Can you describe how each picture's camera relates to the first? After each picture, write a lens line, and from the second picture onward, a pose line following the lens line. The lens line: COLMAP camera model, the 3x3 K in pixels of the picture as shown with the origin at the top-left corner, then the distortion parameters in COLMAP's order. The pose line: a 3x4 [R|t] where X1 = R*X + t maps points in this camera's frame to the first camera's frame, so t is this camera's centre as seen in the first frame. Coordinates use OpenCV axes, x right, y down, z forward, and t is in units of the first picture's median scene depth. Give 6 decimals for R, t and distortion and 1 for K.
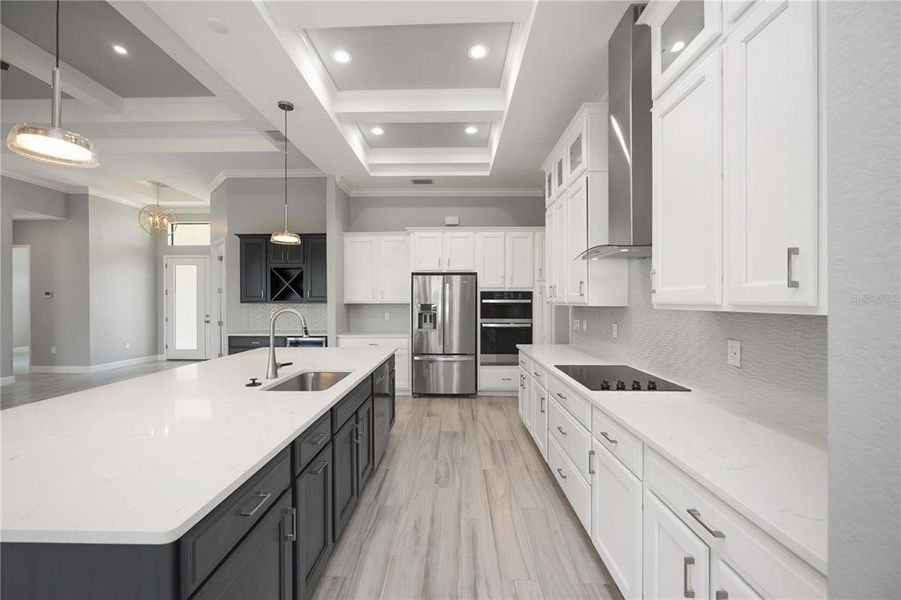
lens RADIAL K [[362.2, 0, 447.7], [0, 362.2, 302.0], [0, 0, 1]] dist [0.011726, -0.000132]
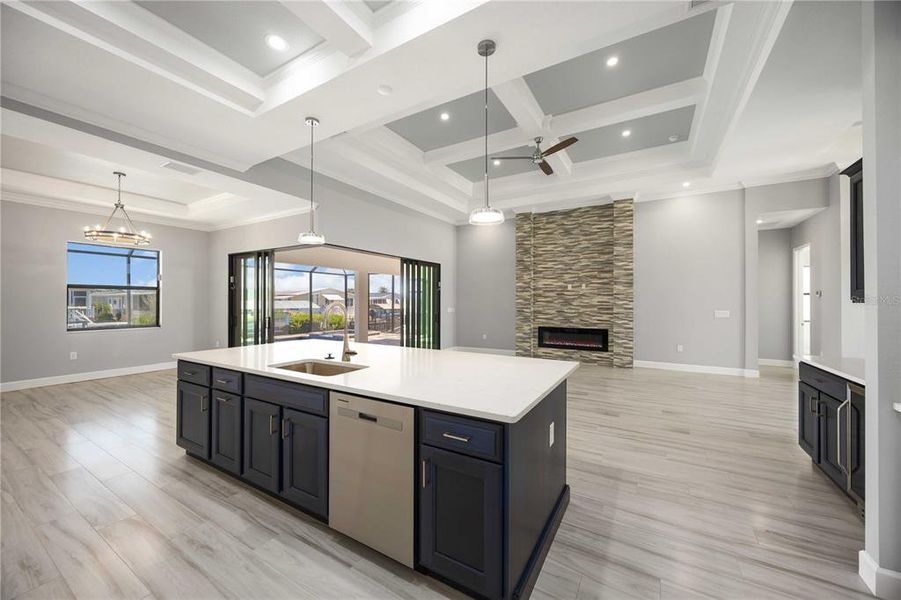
lens RADIAL K [[341.0, 0, 446.2], [0, 341.0, 302.4], [0, 0, 1]] dist [-0.002893, -0.000322]
pose [[-0.501028, 0.003997, -0.865422, 0.291980], [-0.000119, 0.999989, 0.004688, 0.011821], [0.865431, 0.002452, -0.501022, 1.664849]]
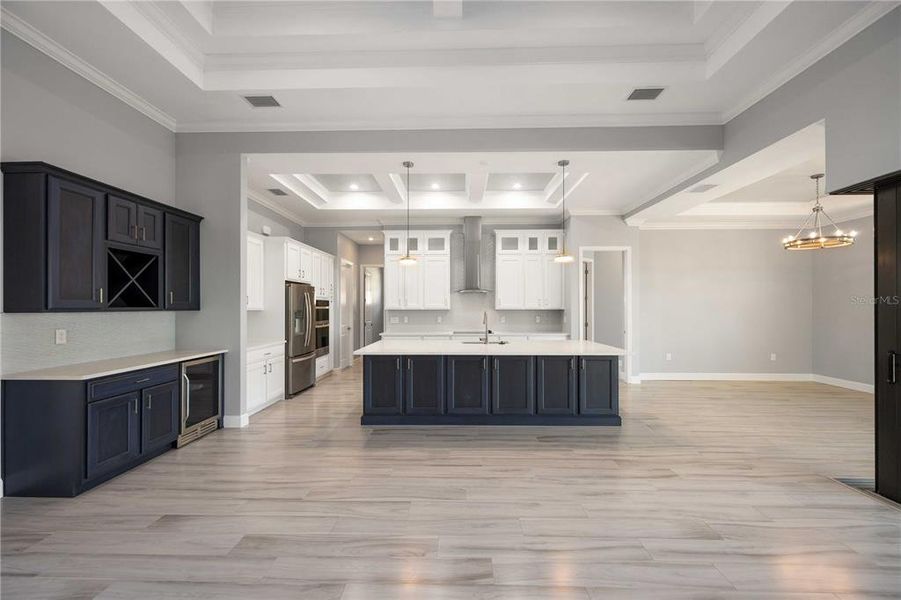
lens RADIAL K [[362.2, 0, 449.4], [0, 362.2, 302.3], [0, 0, 1]] dist [0.011726, -0.000132]
pose [[0.000652, 0.011324, 0.999936, -2.345973], [-0.000122, 0.999936, -0.011324, -0.013891], [-1.000000, -0.000114, 0.000653, 1.071909]]
